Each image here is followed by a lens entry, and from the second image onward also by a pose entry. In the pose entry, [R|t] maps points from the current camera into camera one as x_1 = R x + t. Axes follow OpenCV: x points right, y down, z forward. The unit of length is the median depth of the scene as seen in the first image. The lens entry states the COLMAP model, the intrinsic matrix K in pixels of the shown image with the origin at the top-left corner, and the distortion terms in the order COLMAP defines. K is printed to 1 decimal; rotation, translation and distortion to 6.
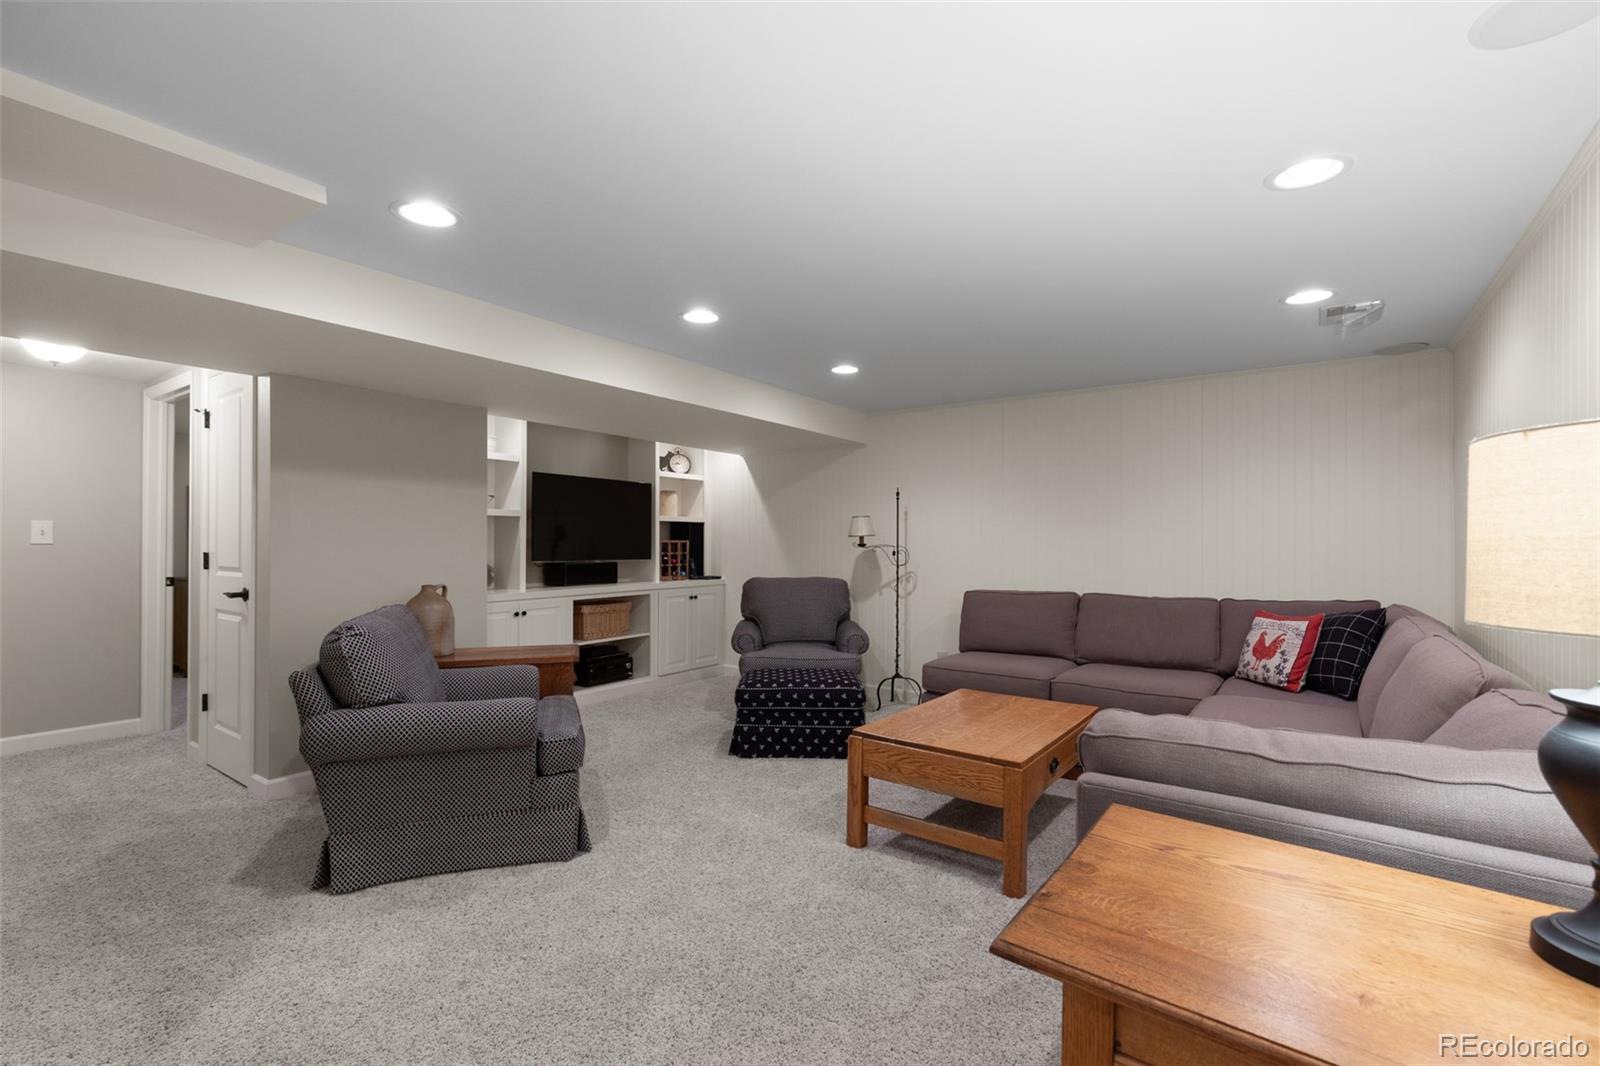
lens RADIAL K [[722.0, 0, 802.2], [0, 722.0, 536.2], [0, 0, 1]] dist [0.006010, -0.003147]
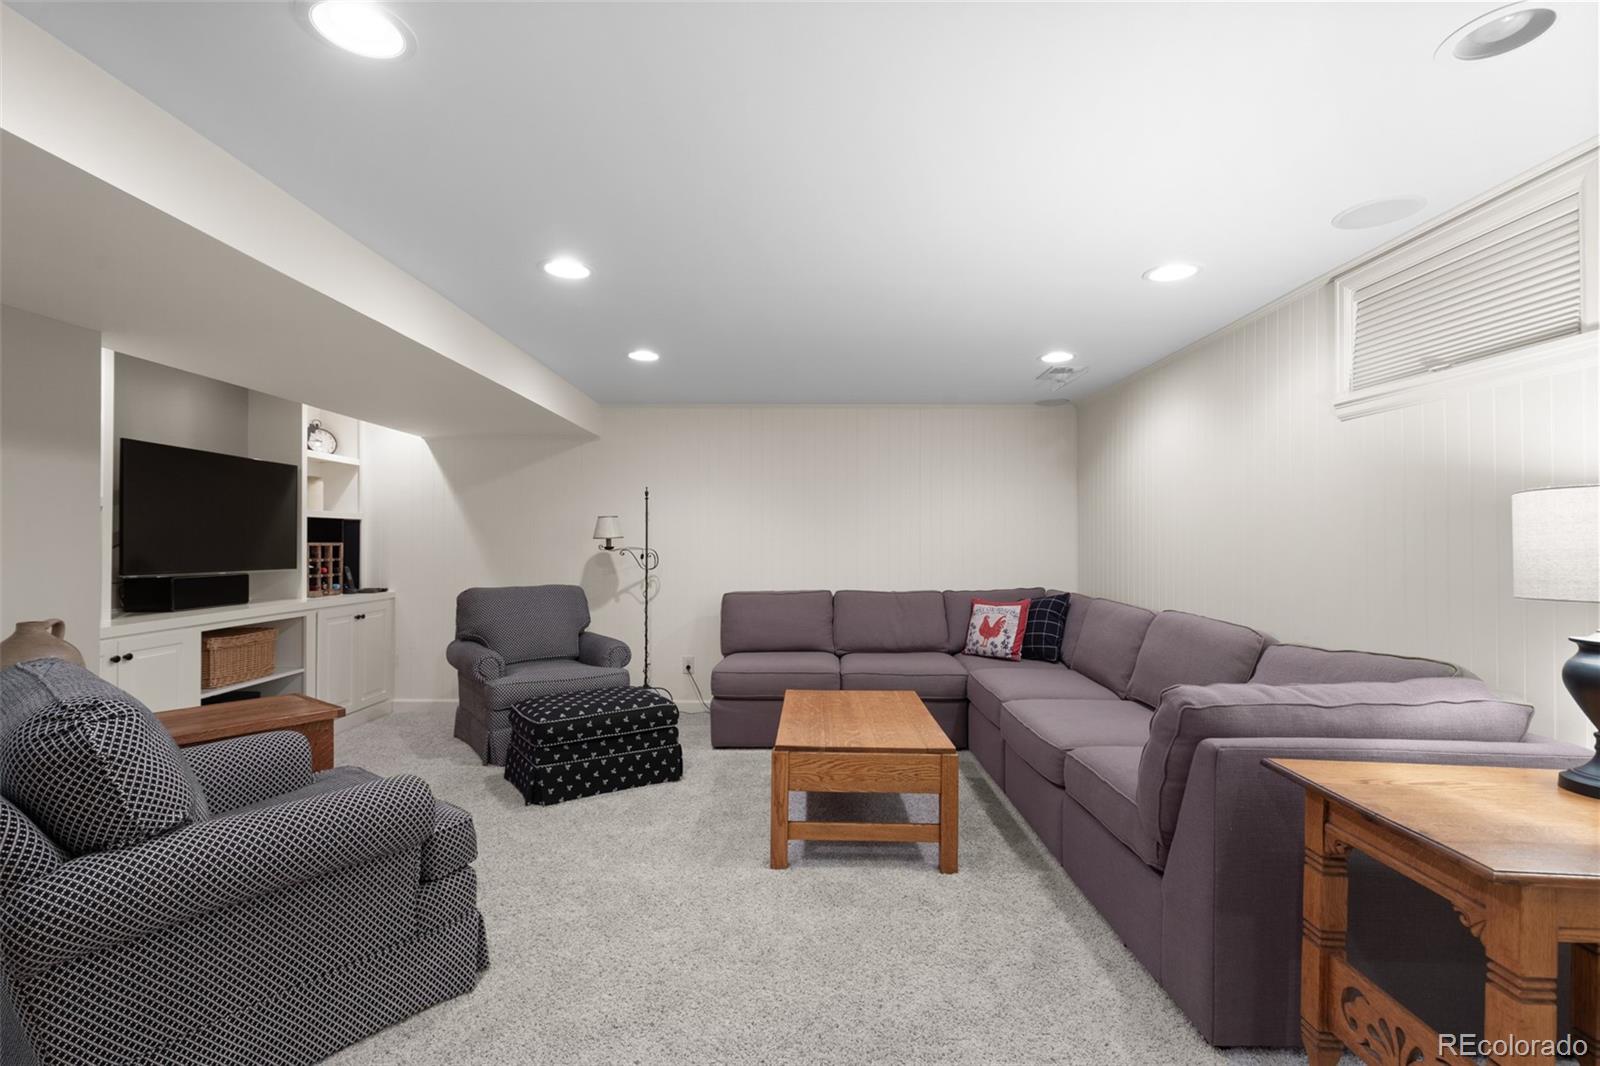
lens RADIAL K [[722.0, 0, 798.2], [0, 722.0, 539.3], [0, 0, 1]] dist [0.006010, -0.003147]
pose [[0.817457, 0.001038, 0.575989, -0.249089], [-0.003327, 0.999990, 0.002921, -0.001885], [-0.575980, -0.004304, 0.817453, 0.118618]]
